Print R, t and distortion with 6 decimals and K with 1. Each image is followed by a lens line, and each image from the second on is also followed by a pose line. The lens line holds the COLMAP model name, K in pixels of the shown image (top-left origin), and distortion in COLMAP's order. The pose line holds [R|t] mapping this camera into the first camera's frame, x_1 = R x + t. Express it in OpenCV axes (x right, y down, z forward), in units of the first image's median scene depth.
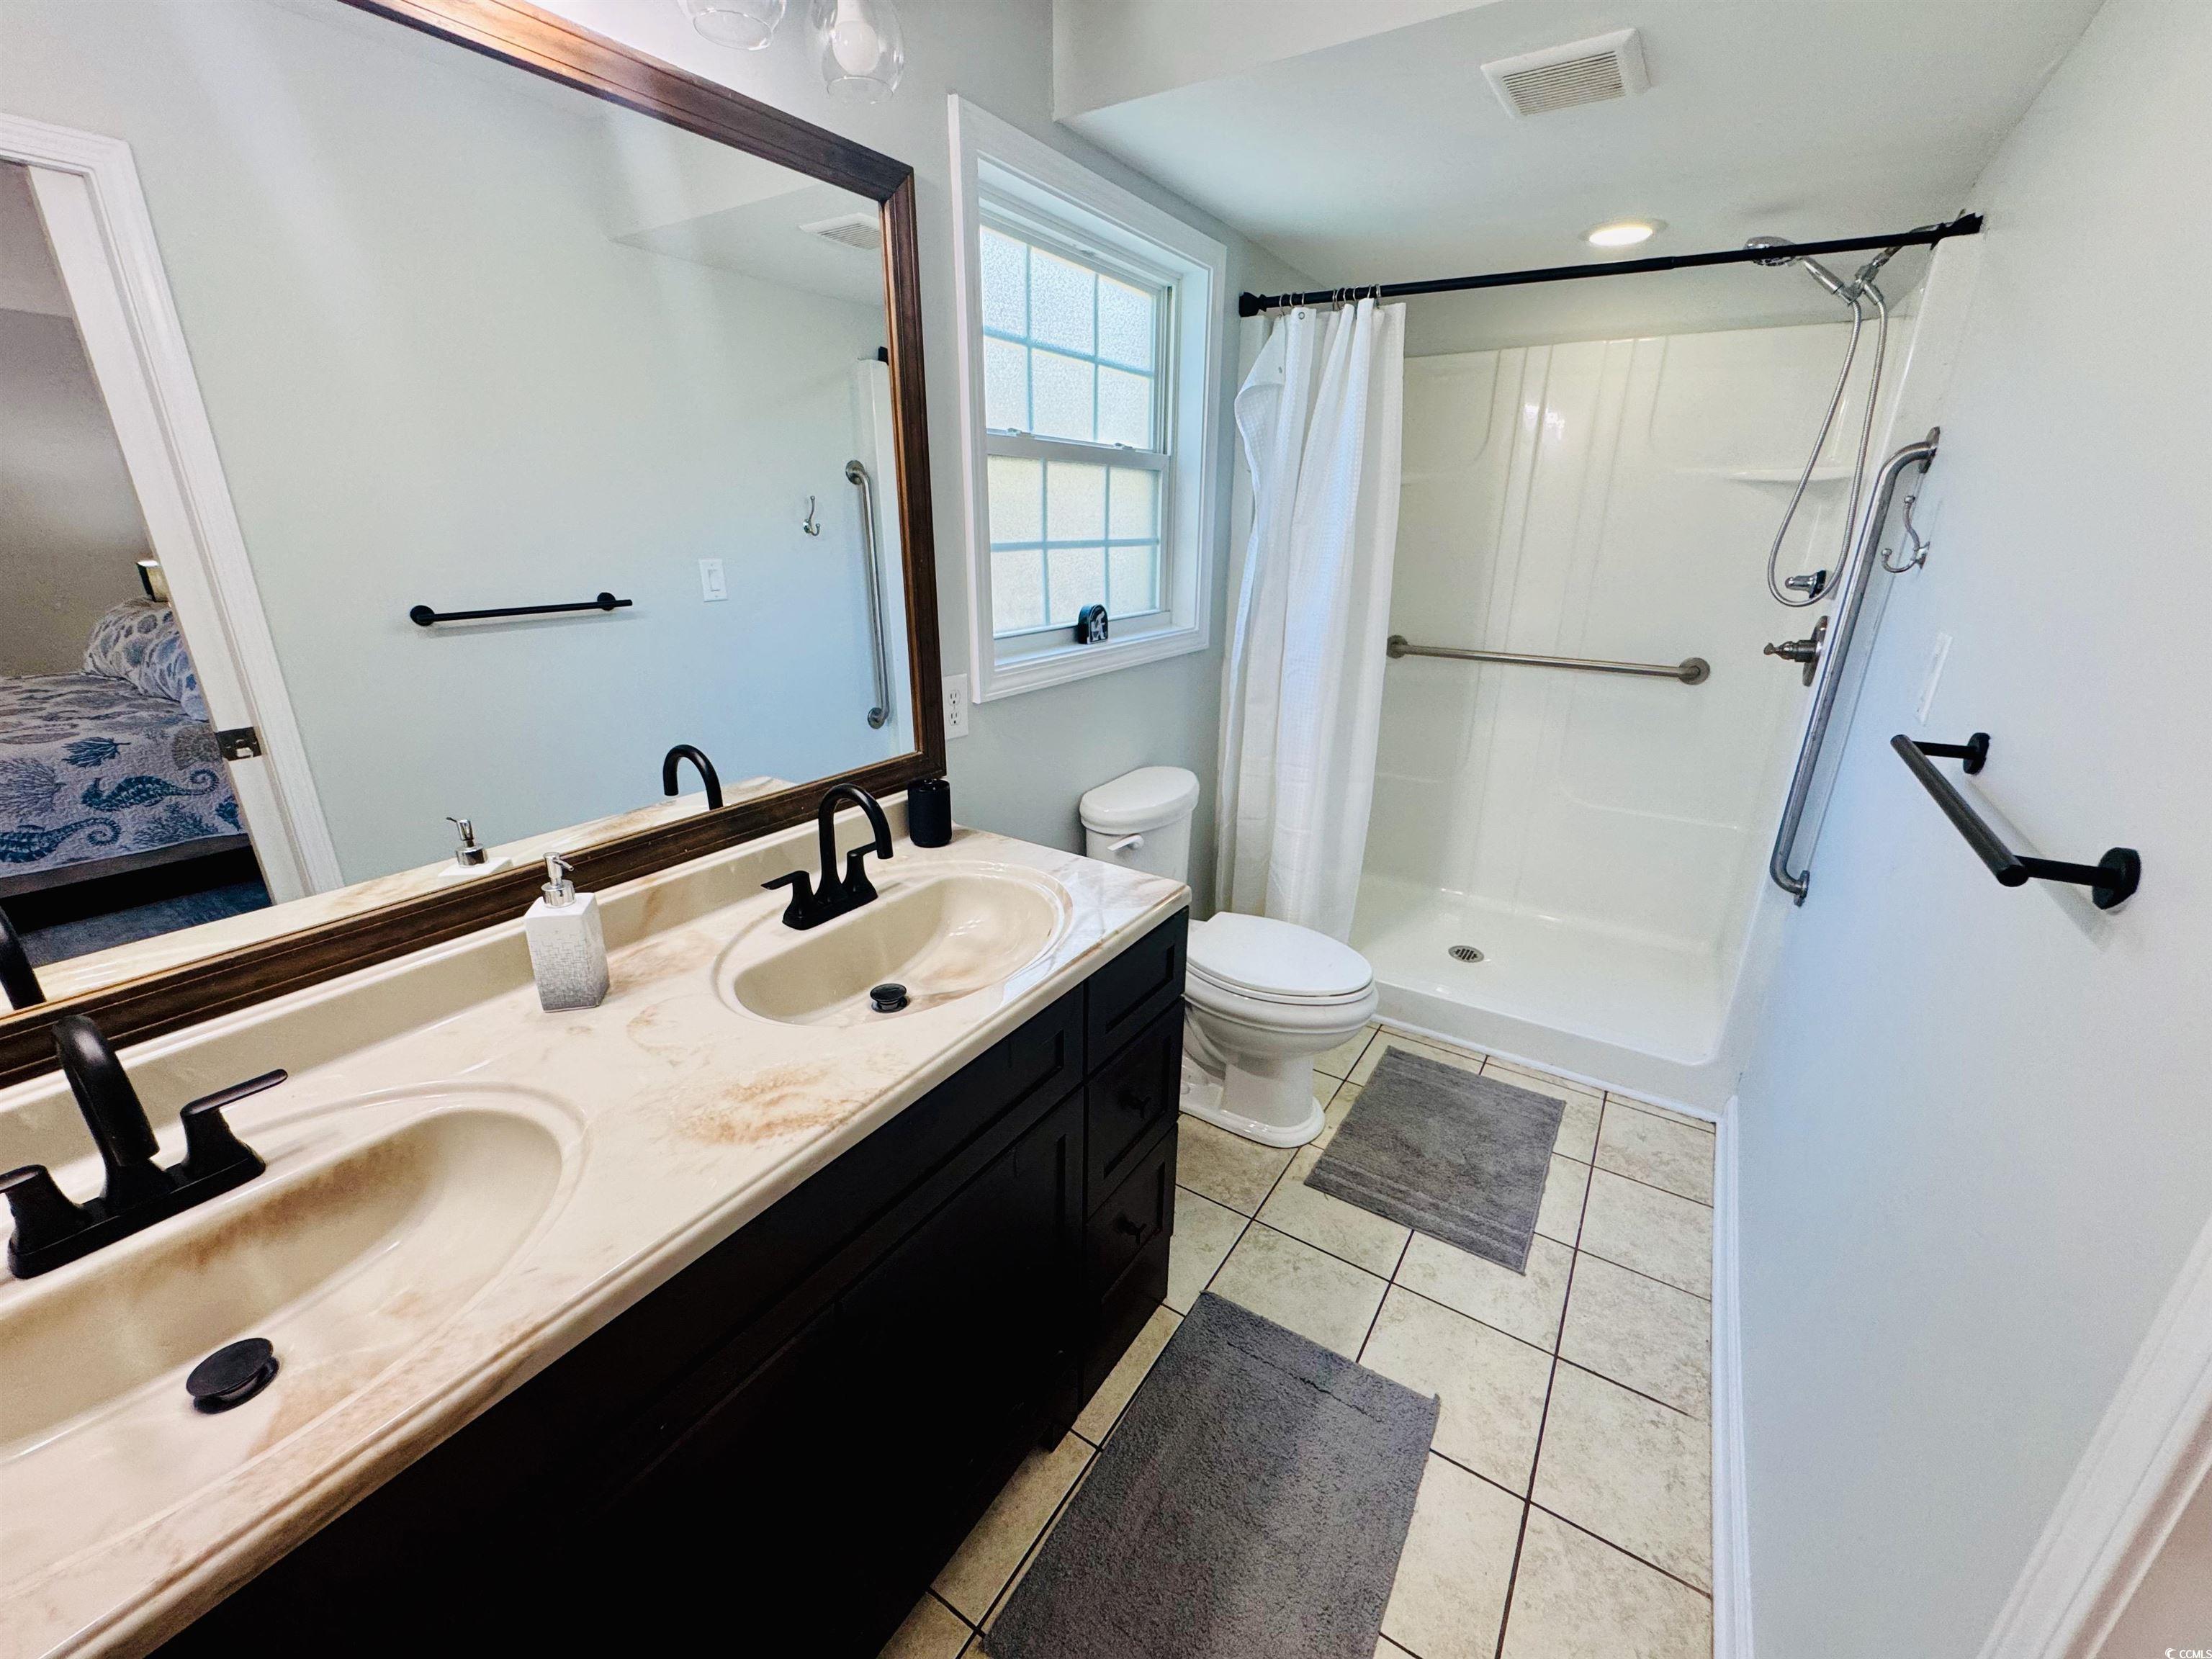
lens RADIAL K [[883.1, 0, 1108.8], [0, 883.1, 822.8], [0, 0, 1]] dist [-0.003066, -0.000239]
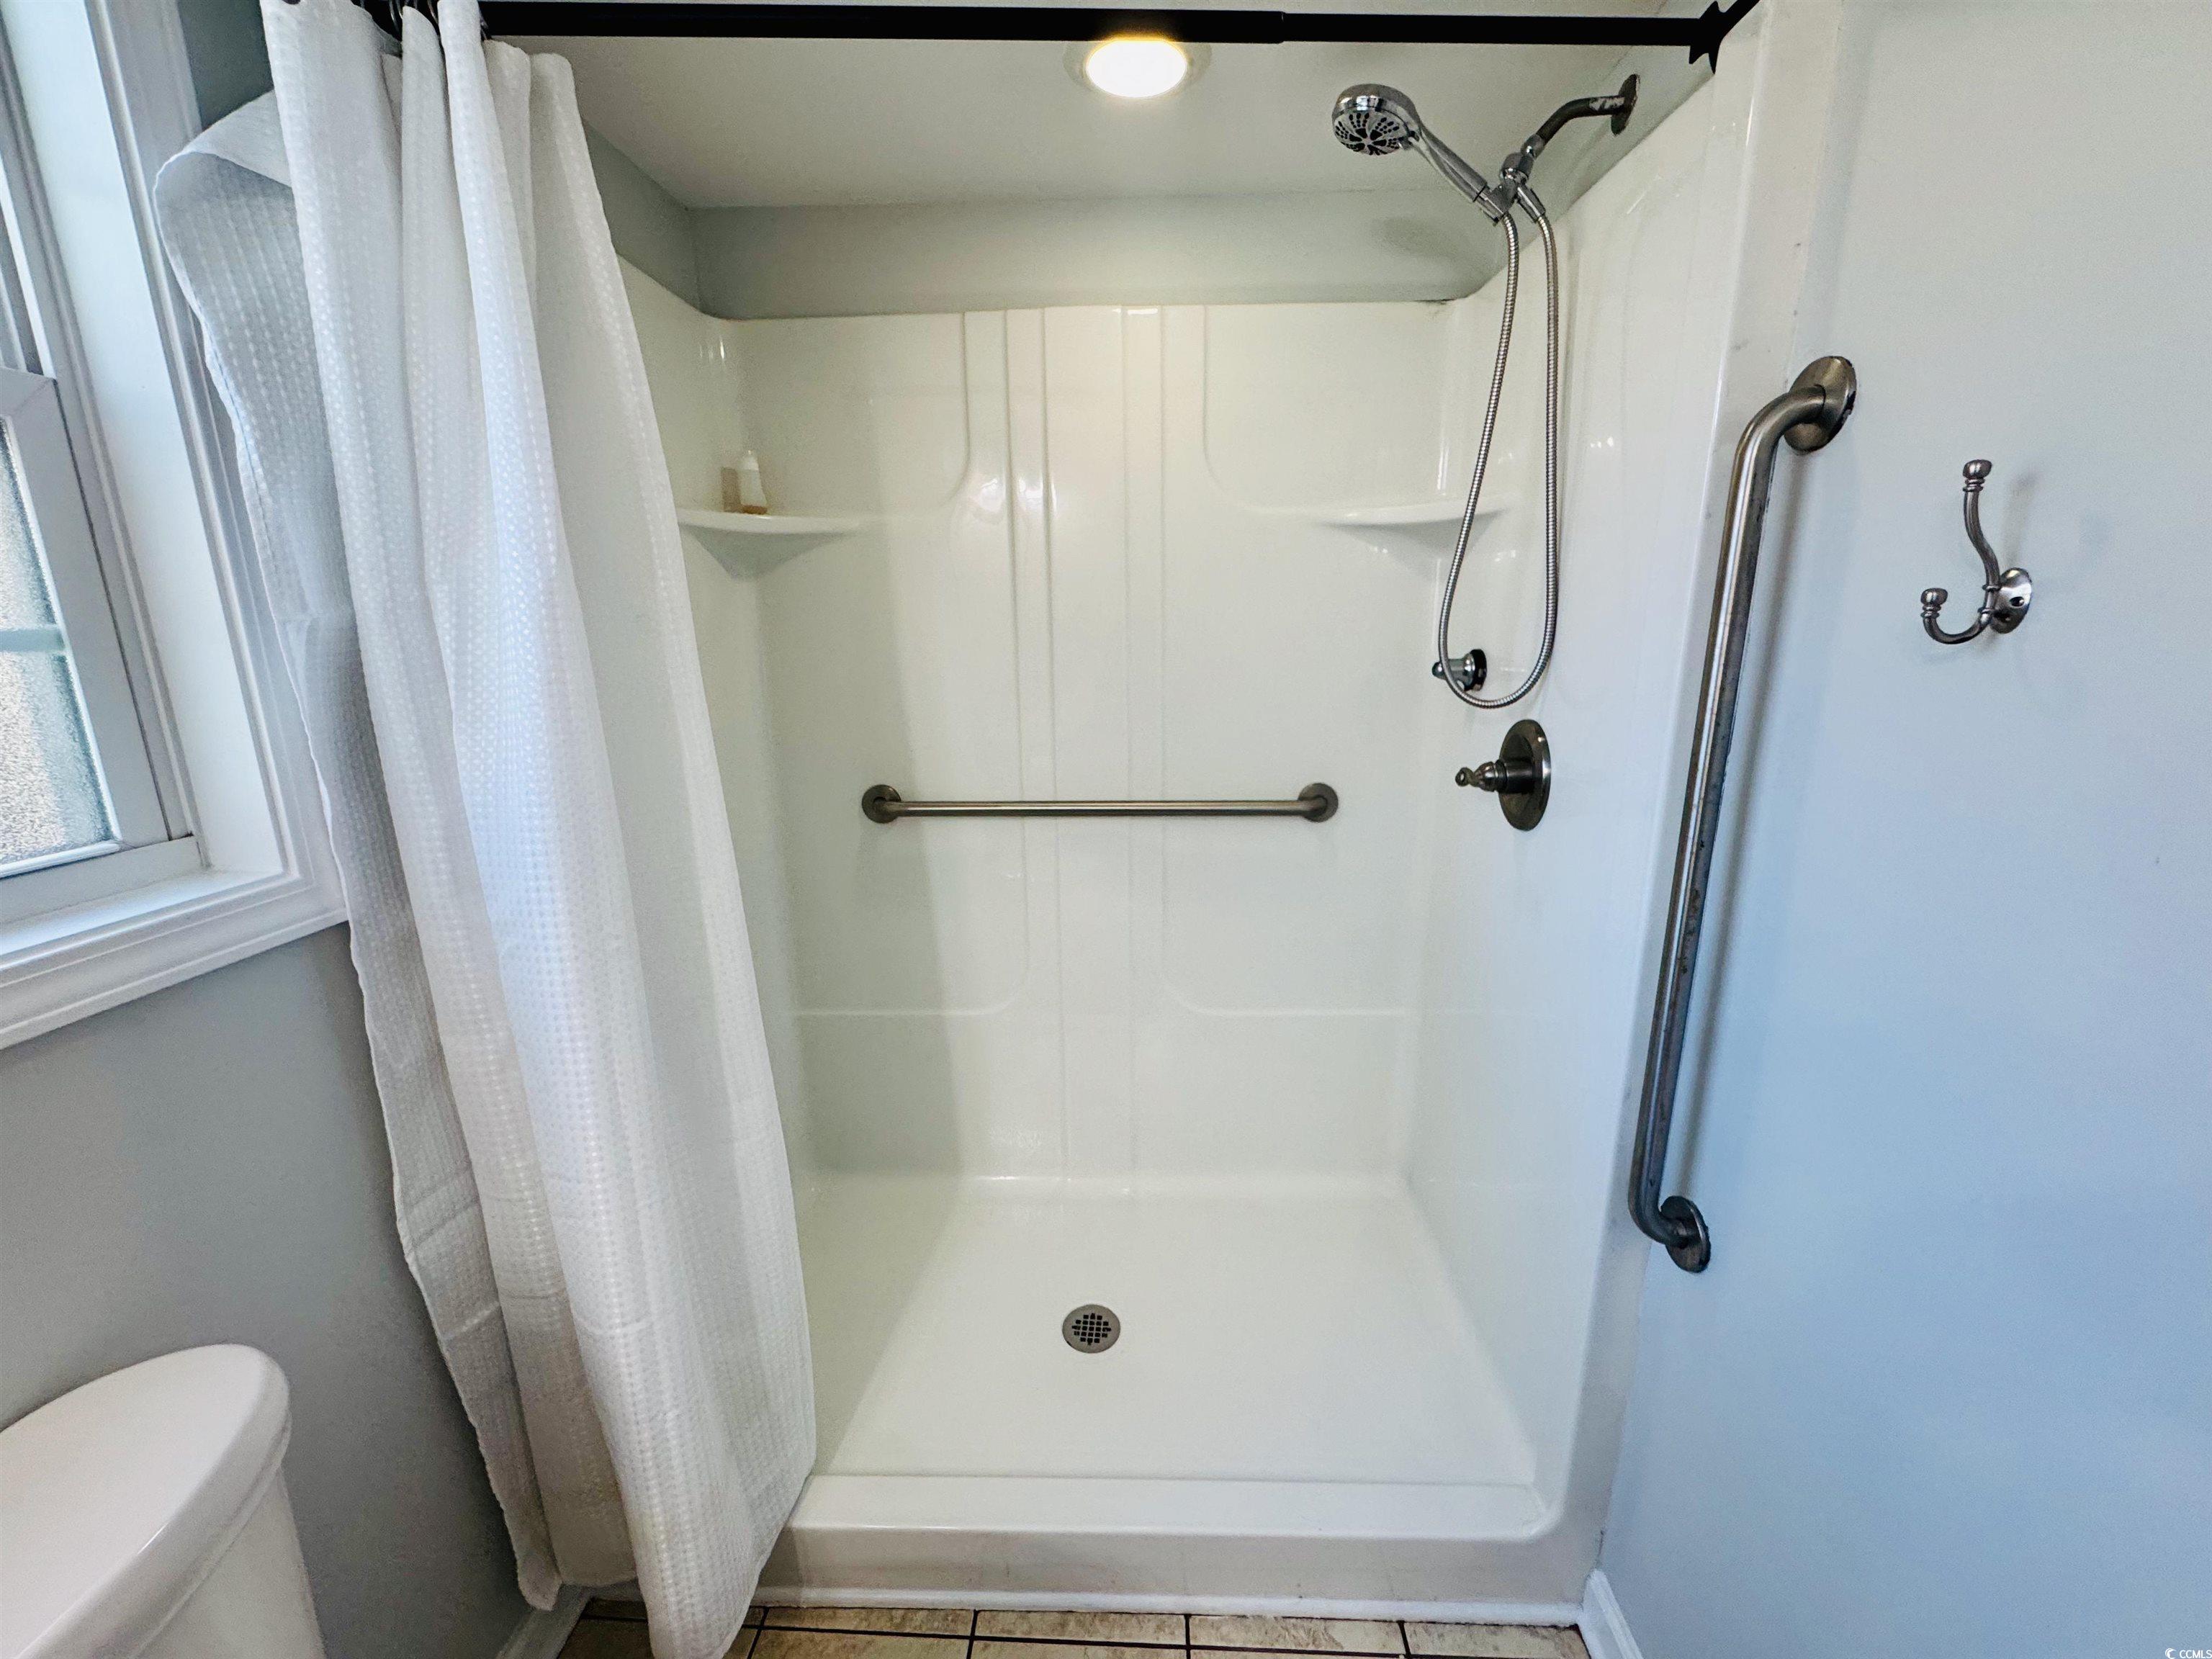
lens RADIAL K [[883.1, 0, 1108.8], [0, 883.1, 822.8], [0, 0, 1]] dist [-0.003066, -0.000239]
pose [[0.861062, -0.133430, 0.490681, 0.232253], [0.185717, 0.980819, -0.059191, -0.176039], [-0.473372, 0.142095, 0.869326, 0.590072]]
